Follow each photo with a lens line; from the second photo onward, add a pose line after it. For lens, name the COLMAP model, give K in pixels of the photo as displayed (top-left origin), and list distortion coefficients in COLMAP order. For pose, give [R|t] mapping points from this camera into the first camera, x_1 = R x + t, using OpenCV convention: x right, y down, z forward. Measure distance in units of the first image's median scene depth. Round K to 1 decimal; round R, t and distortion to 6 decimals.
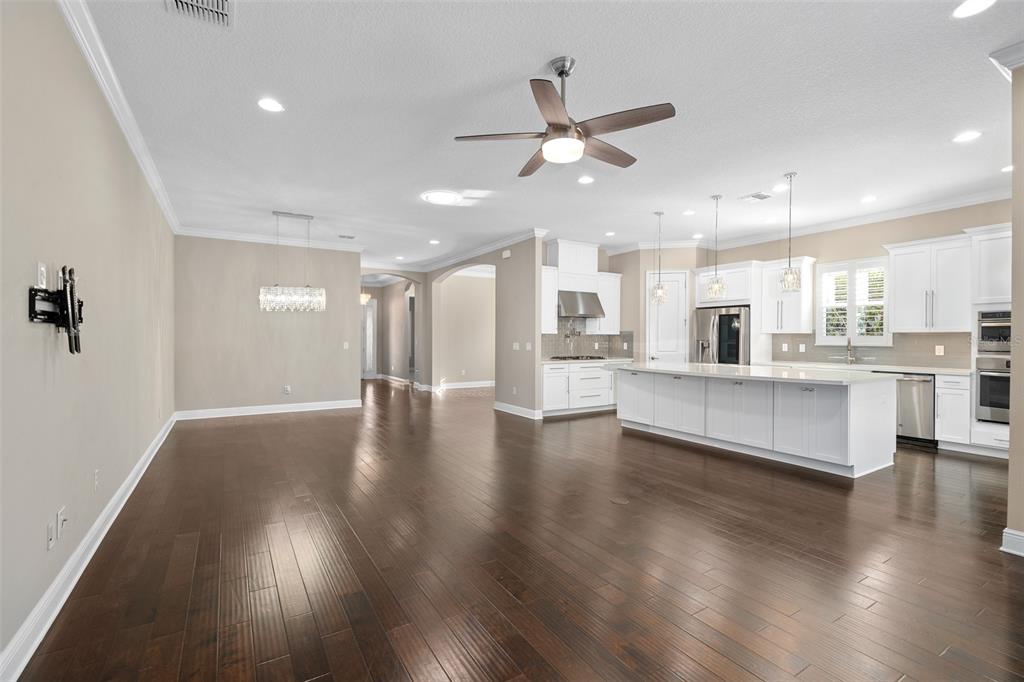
lens RADIAL K [[461.7, 0, 506.2], [0, 461.7, 339.1], [0, 0, 1]] dist [-0.001397, -0.000438]
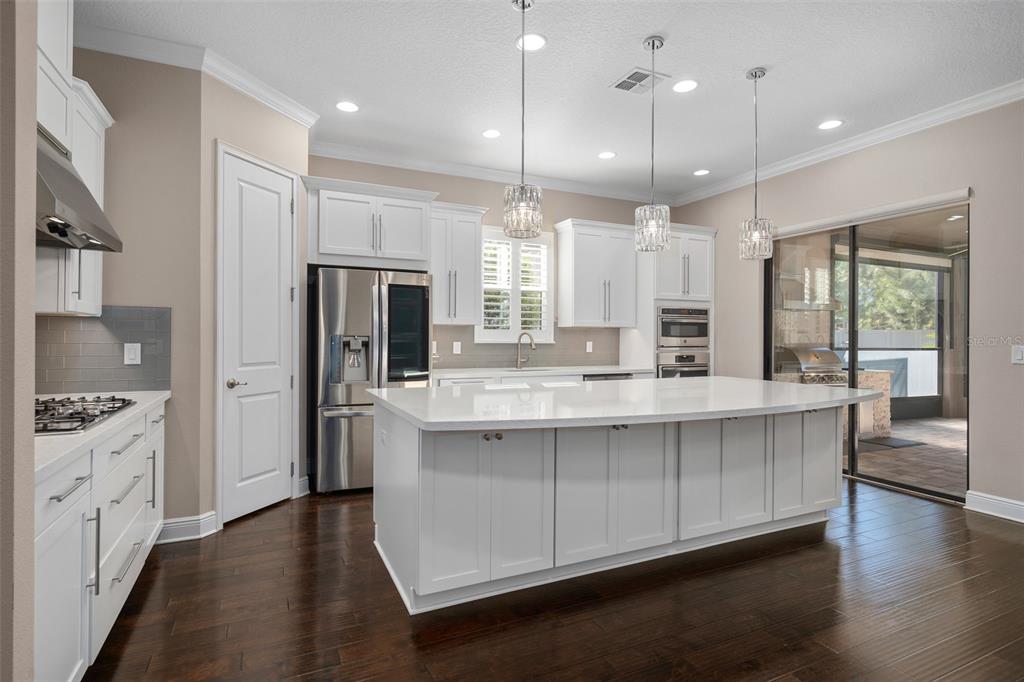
lens RADIAL K [[515.5, 0, 510.0], [0, 515.5, 337.4], [0, 0, 1]] dist [0.002073, 0.000758]
pose [[0.098411, -0.001607, 0.995145, -0.081213], [-0.002496, 0.999995, 0.001862, 0.003386], [-0.995143, -0.002667, 0.098406, 0.856496]]
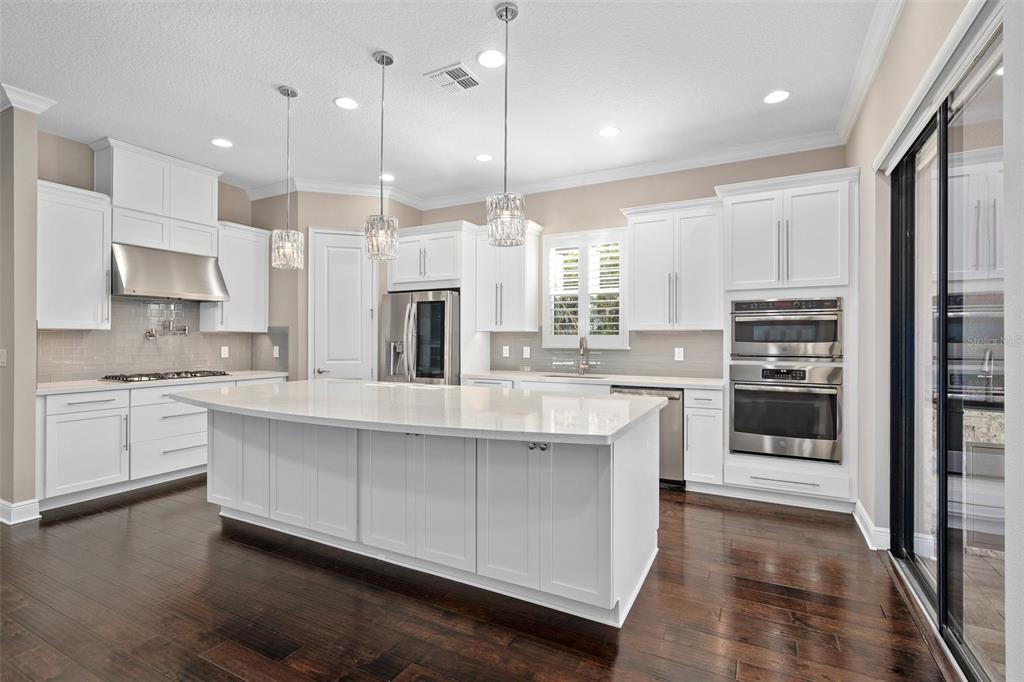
lens RADIAL K [[485.3, 0, 512.0], [0, 485.3, 341.0], [0, 0, 1]] dist [0.002071, 0.000149]
pose [[0.855792, -0.003445, 0.517308, 0.235022], [0.001887, 0.999992, 0.003537, -0.000277], [-0.517316, -0.002051, 0.855792, 0.369633]]
